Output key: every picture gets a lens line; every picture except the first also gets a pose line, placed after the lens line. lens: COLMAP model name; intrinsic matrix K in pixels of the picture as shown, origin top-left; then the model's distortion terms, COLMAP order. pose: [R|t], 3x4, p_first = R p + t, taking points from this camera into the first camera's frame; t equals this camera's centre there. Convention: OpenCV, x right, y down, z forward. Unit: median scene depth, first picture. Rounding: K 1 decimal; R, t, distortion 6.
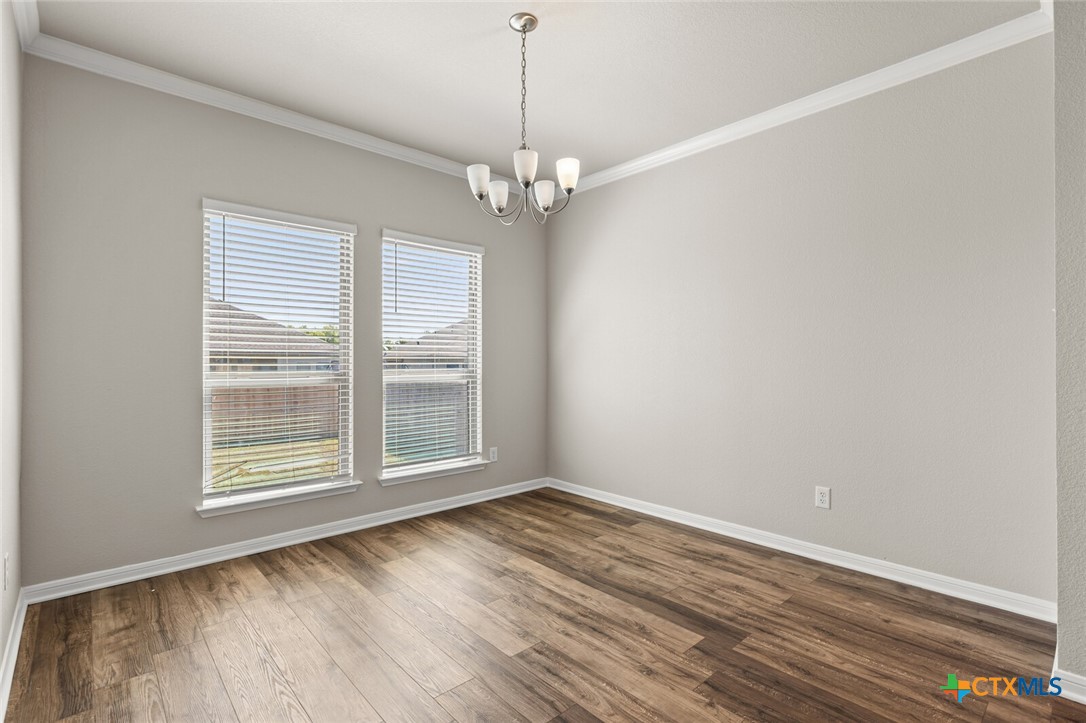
lens RADIAL K [[526.8, 0, 534.6], [0, 526.8, 362.8], [0, 0, 1]] dist [0.015214, 0.000461]
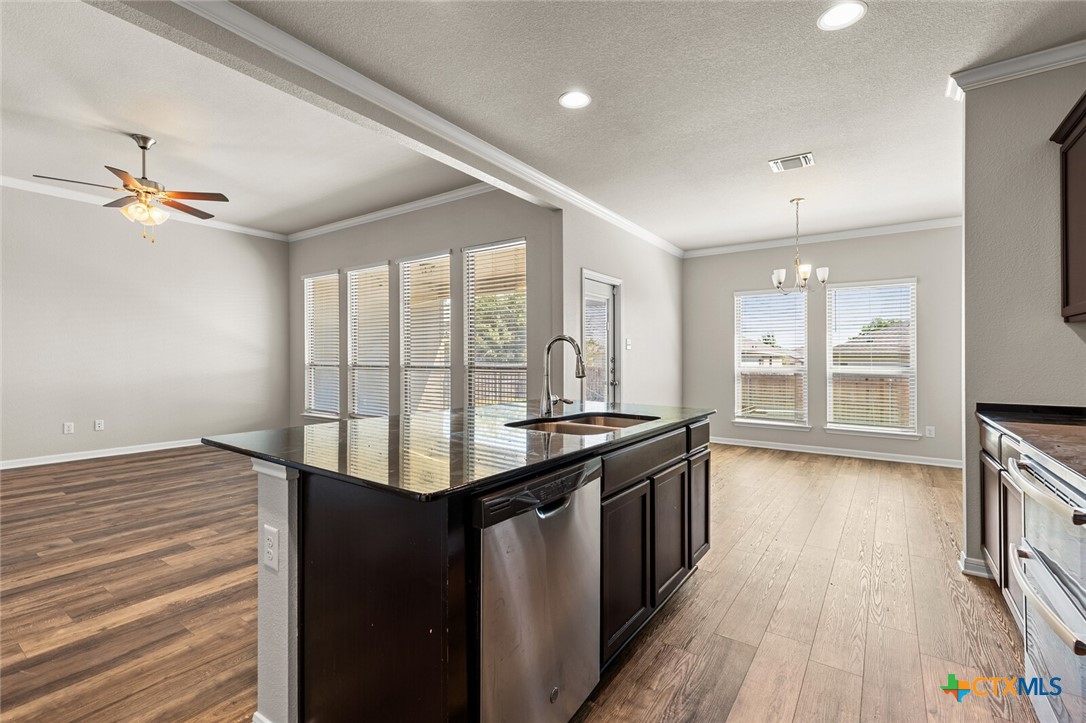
lens RADIAL K [[490.9, 0, 529.8], [0, 490.9, 359.8], [0, 0, 1]] dist [0.015212, -0.001398]
pose [[0.206658, 0.003029, -0.978408, 1.668413], [-0.009737, 0.999952, 0.001039, 0.003774], [0.978365, 0.009313, 0.206678, -0.456163]]
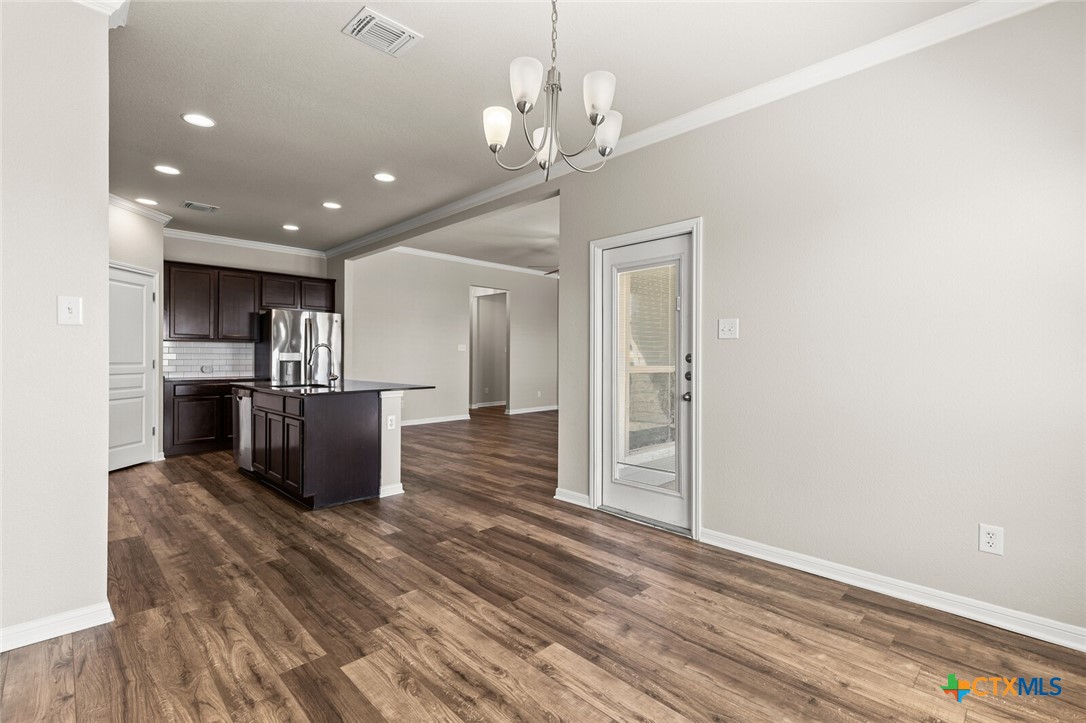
lens RADIAL K [[490.9, 0, 535.3], [0, 490.9, 356.3], [0, 0, 1]] dist [0.015212, -0.001398]
pose [[-0.999012, -0.003883, -0.044277, 0.034005], [-0.003927, 0.999992, 0.000892, 0.000251], [0.044273, 0.001065, -0.999019, 1.699213]]
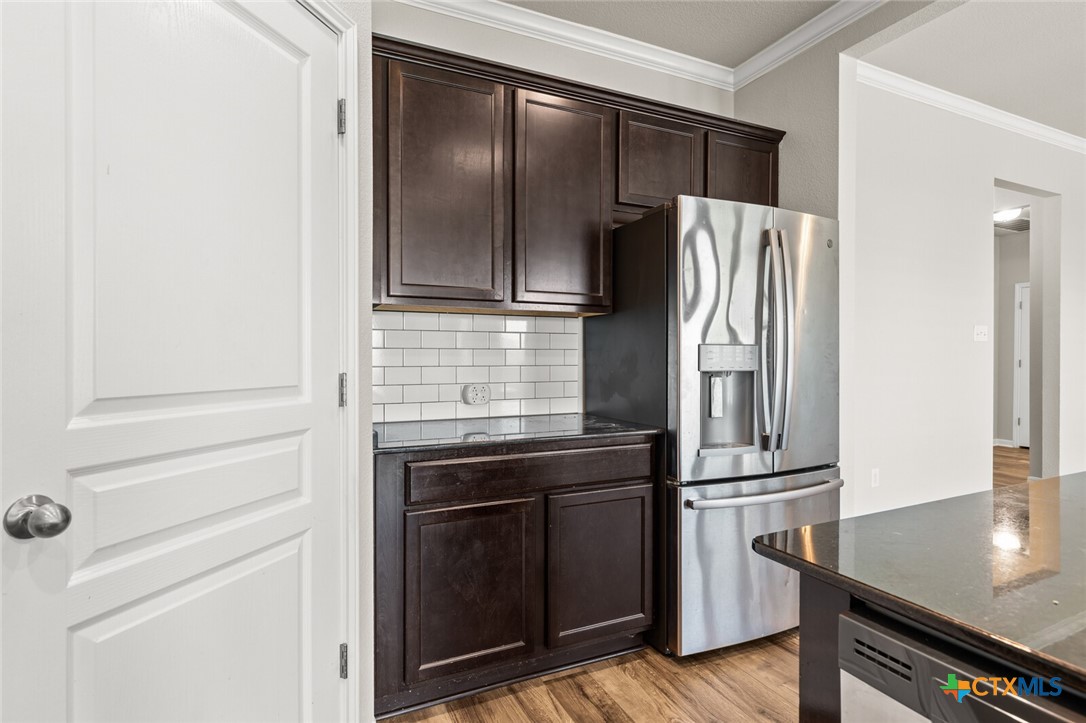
lens RADIAL K [[541.4, 0, 534.2], [0, 541.4, 356.8], [0, 0, 1]] dist [-0.008666, -0.000020]
pose [[-0.954962, -0.001164, 0.296726, 1.265773], [0.000921, 0.999976, 0.006886, 0.002657], [-0.296727, 0.006849, -0.954938, -0.089788]]
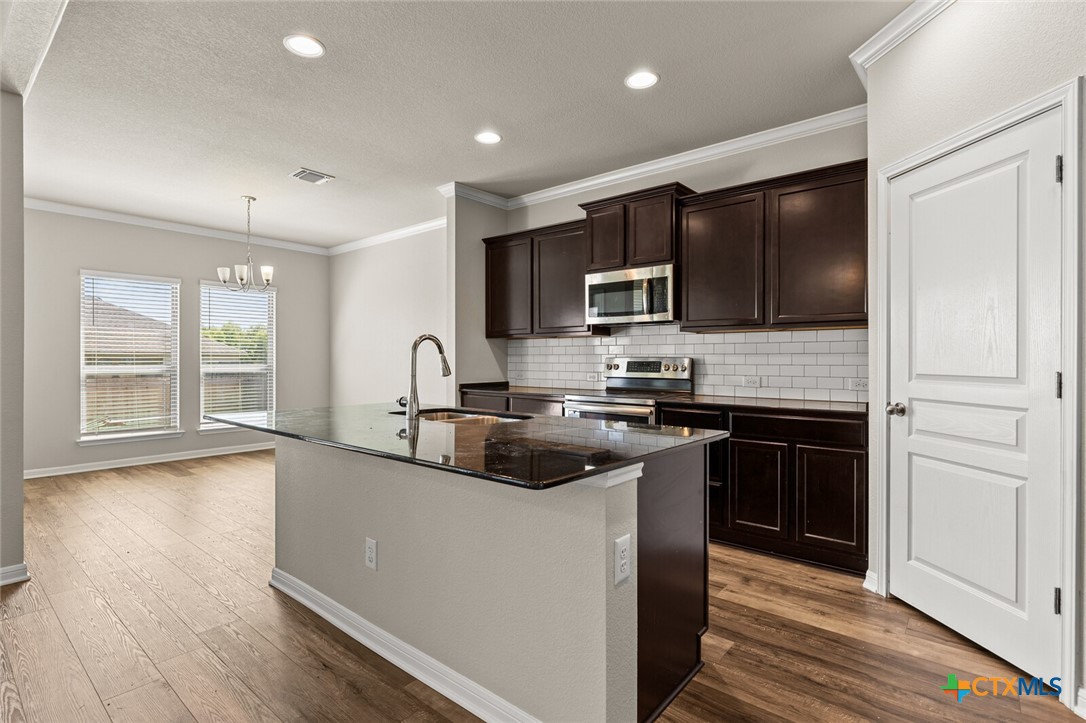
lens RADIAL K [[532.5, 0, 539.2], [0, 532.5, 361.8], [0, 0, 1]] dist [0.001840, -0.000873]
pose [[0.990552, -0.002486, 0.137114, 0.824274], [0.002354, 0.999997, 0.001124, 0.007636], [-0.137116, -0.000791, 0.990555, -1.238949]]
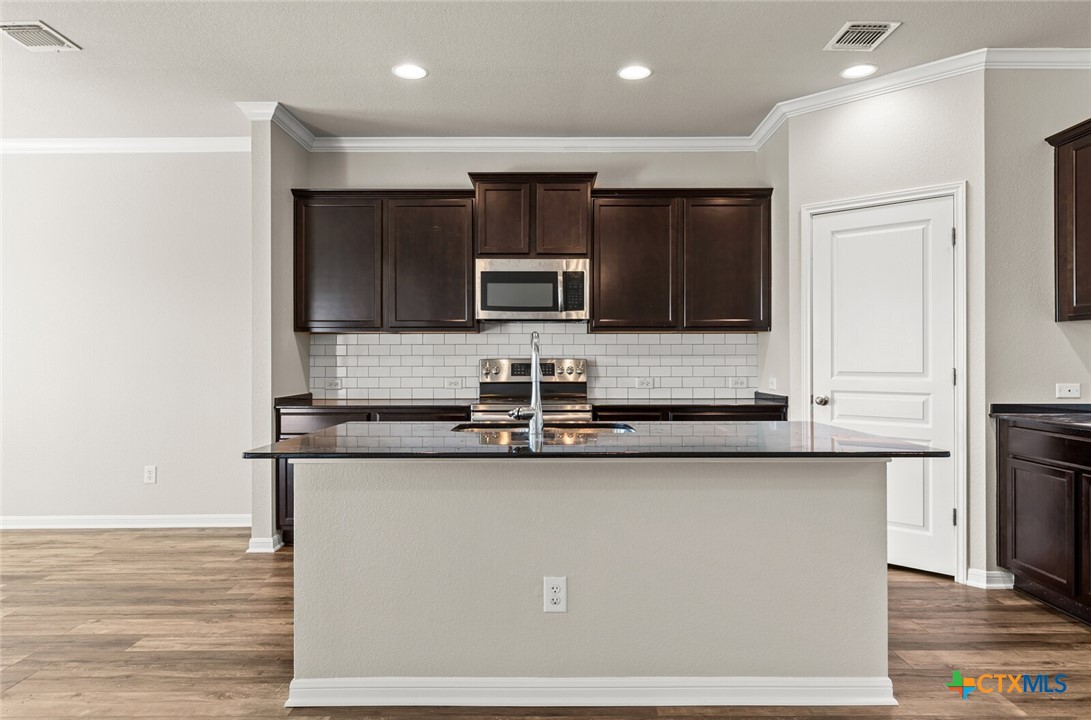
lens RADIAL K [[712.4, 0, 555.5], [0, 712.4, 363.3], [0, 0, 1]] dist [0.009558, 0.000487]
pose [[0.661552, -0.006856, 0.749868, -0.079009], [0.007213, 0.999970, 0.002780, 0.003390], [-0.749865, 0.003569, 0.661582, -0.974777]]
